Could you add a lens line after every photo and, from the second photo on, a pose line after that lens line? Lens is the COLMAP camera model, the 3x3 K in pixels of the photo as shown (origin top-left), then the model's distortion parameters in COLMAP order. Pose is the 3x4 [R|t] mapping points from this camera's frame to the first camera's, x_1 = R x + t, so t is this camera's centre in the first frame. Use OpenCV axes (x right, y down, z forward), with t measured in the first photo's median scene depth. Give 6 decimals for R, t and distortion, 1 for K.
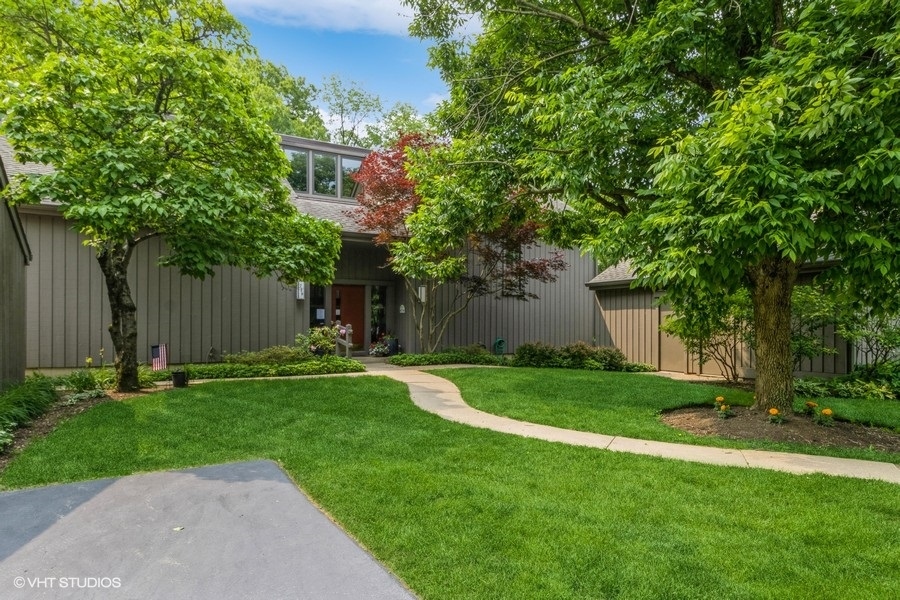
lens RADIAL K [[505.2, 0, 449.6], [0, 505.2, 324.2], [0, 0, 1]] dist [-0.001220, -0.000180]
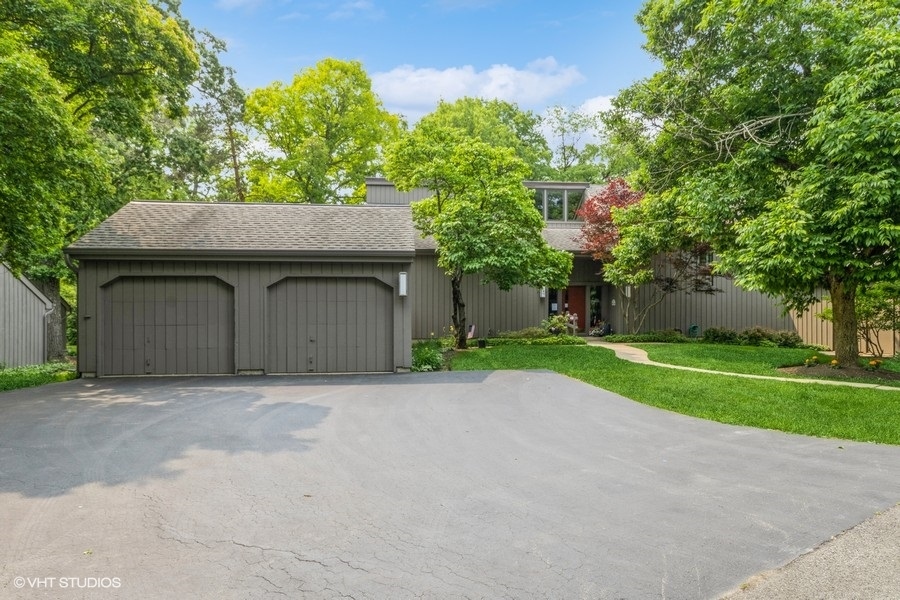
lens RADIAL K [[534.8, 0, 449.8], [0, 534.8, 316.4], [0, 0, 1]] dist [-0.000901, -0.000112]
pose [[0.917864, -0.005017, -0.396863, 0.084936], [0.005338, 0.999986, -0.000294, 0.006633], [0.396858, -0.001849, 0.917878, -0.583382]]
